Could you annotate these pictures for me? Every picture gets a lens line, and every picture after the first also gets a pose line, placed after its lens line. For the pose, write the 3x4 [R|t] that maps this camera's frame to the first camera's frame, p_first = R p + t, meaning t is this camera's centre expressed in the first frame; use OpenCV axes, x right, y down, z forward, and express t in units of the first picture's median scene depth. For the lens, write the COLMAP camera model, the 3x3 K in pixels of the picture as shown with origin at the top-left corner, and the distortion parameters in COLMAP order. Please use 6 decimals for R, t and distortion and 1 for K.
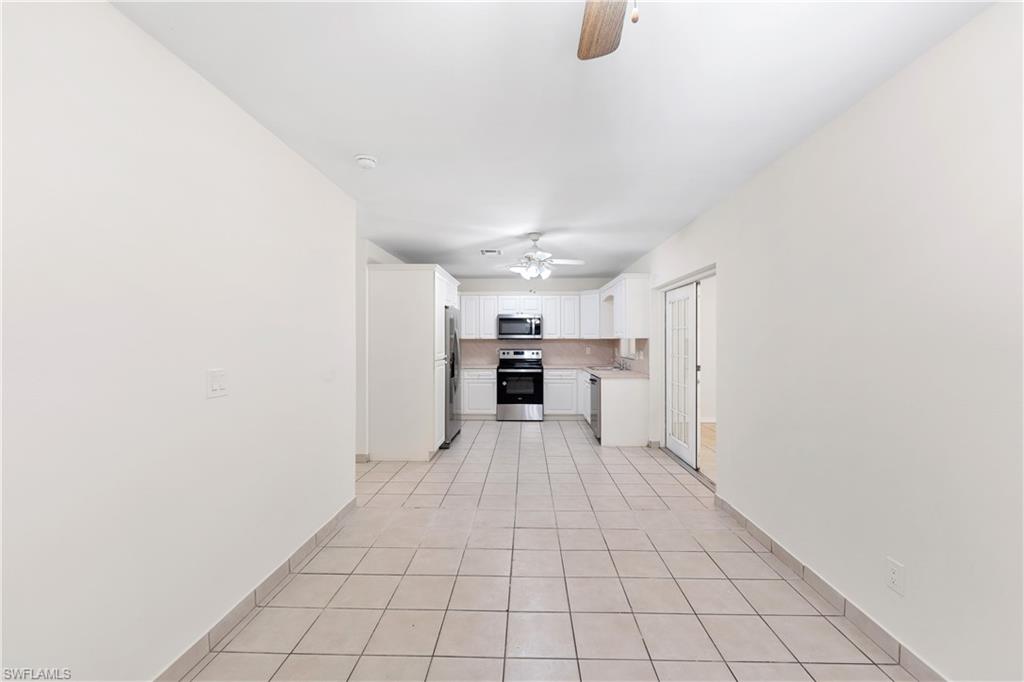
lens RADIAL K [[424.3, 0, 503.1], [0, 424.3, 341.4], [0, 0, 1]] dist [-0.000721, -0.001606]
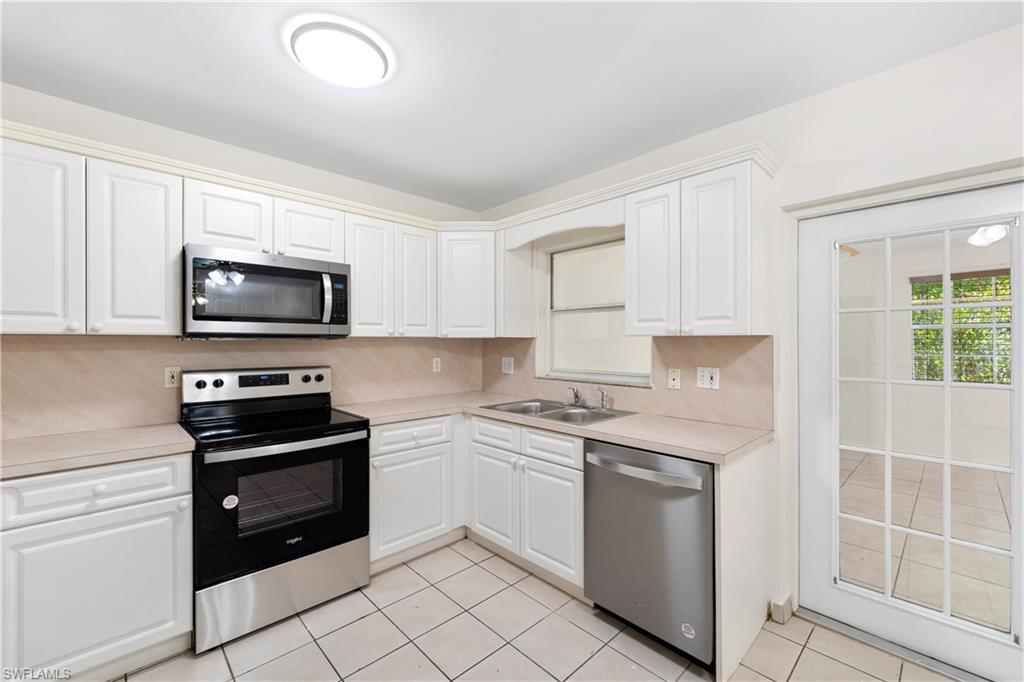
lens RADIAL K [[424.3, 0, 519.7], [0, 424.3, 341.0], [0, 0, 1]] dist [-0.000721, -0.001606]
pose [[0.678627, 0.002223, 0.734480, -0.066670], [0.001014, 0.999992, -0.003963, -0.000712], [-0.734483, 0.003434, 0.678619, 0.662407]]
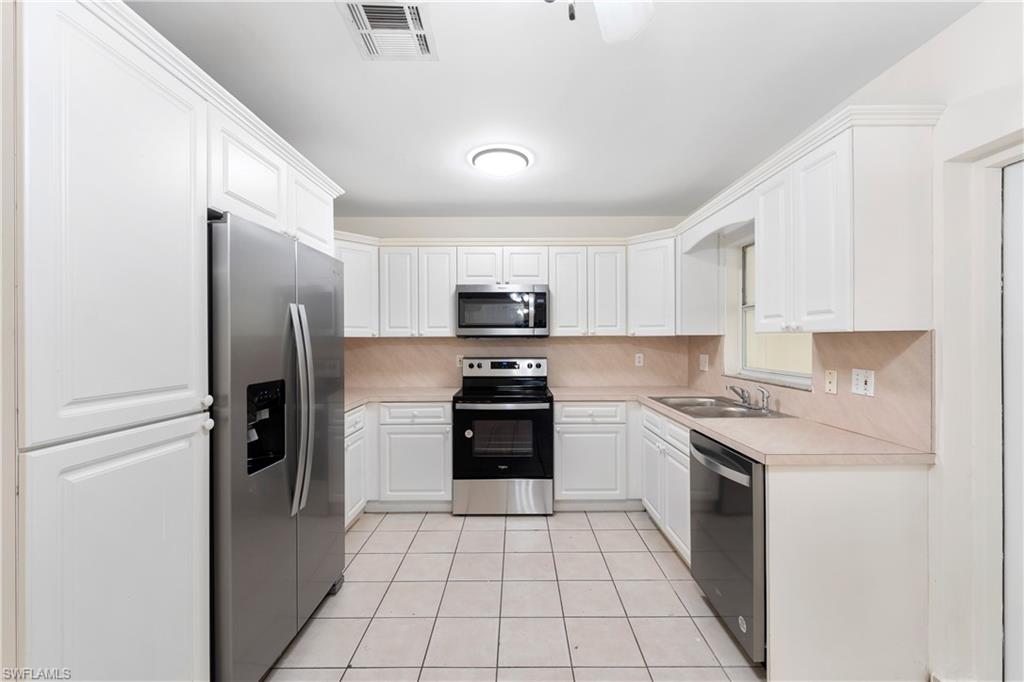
lens RADIAL K [[424.3, 0, 510.2], [0, 424.3, 340.8], [0, 0, 1]] dist [-0.000721, -0.001606]
pose [[0.999283, -0.004500, 0.037604, 0.029955], [0.004487, 0.999990, 0.000428, -0.001135], [-0.037606, -0.000259, 0.999293, 0.523085]]
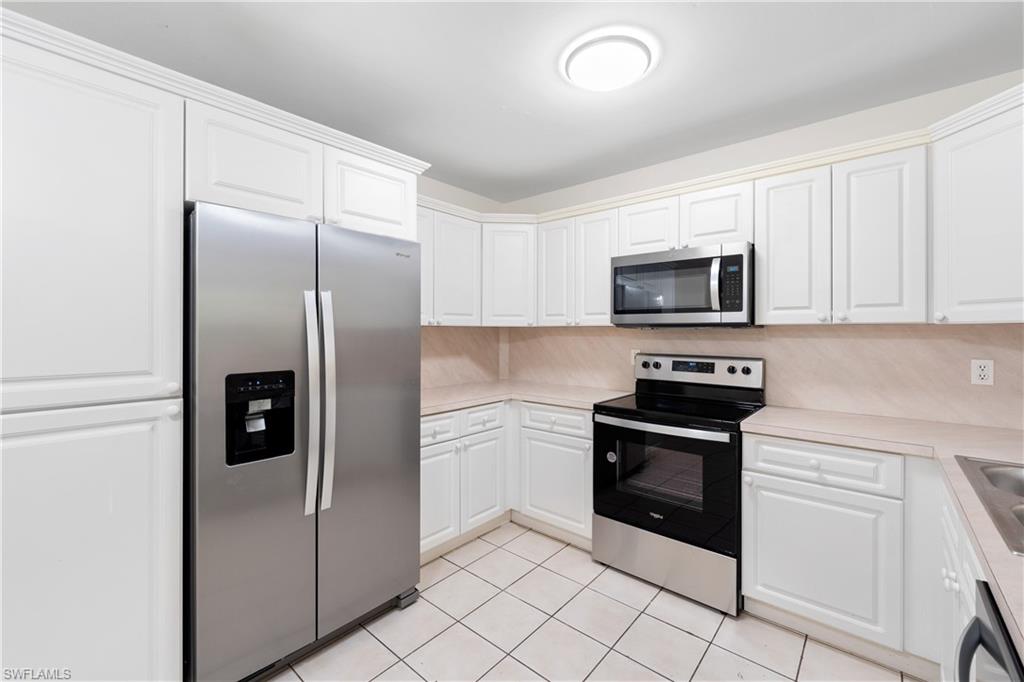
lens RADIAL K [[424.3, 0, 507.2], [0, 424.3, 330.8], [0, 0, 1]] dist [-0.000721, -0.001606]
pose [[0.780234, -0.000051, -0.625488, 0.144028], [-0.001065, 0.999998, -0.001410, -0.000973], [0.625487, 0.001767, 0.780232, 0.661221]]
